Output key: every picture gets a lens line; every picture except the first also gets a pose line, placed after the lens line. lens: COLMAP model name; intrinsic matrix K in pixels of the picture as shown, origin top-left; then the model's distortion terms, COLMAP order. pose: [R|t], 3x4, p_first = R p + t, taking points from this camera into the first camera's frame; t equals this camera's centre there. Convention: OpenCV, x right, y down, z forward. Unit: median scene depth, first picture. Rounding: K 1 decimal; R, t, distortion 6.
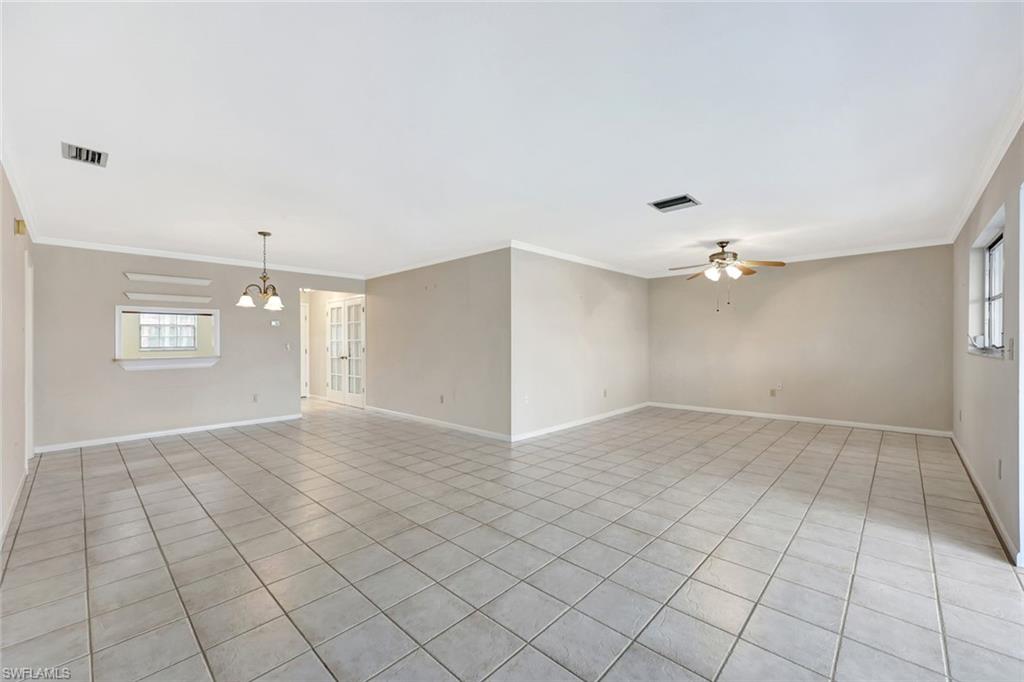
lens RADIAL K [[413.5, 0, 508.2], [0, 413.5, 343.3], [0, 0, 1]] dist [-0.001475, -0.000126]
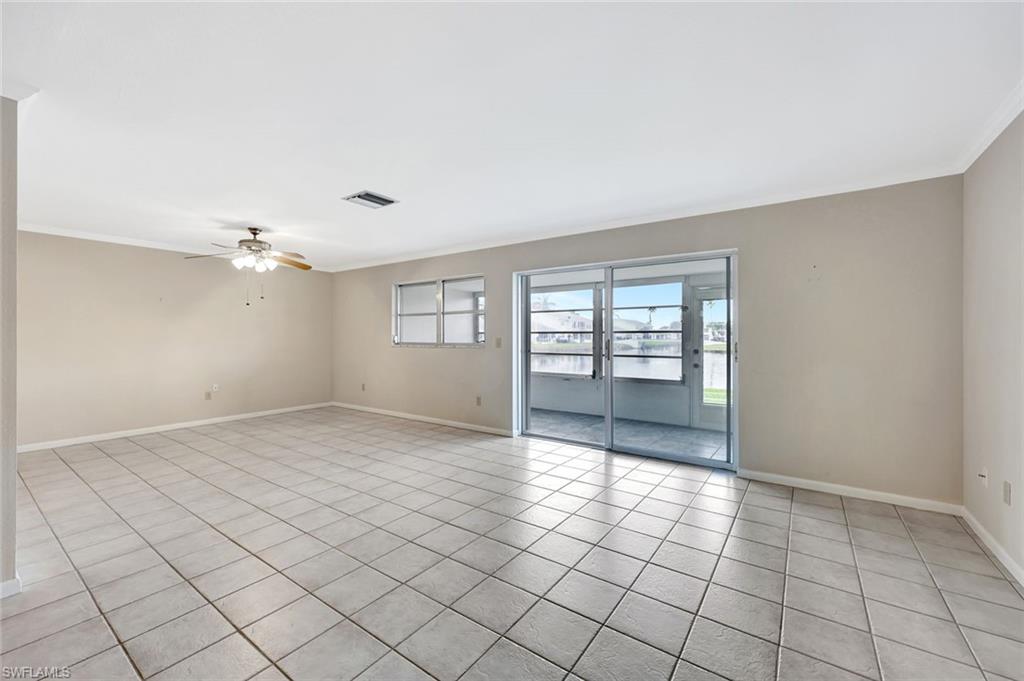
lens RADIAL K [[413.5, 0, 508.2], [0, 413.5, 342.8], [0, 0, 1]] dist [-0.001475, -0.000126]
pose [[-0.132468, -0.011154, 0.991125, -0.515092], [0.008610, 0.999886, 0.012404, -0.004690], [-0.991150, 0.010177, -0.132357, 0.667356]]
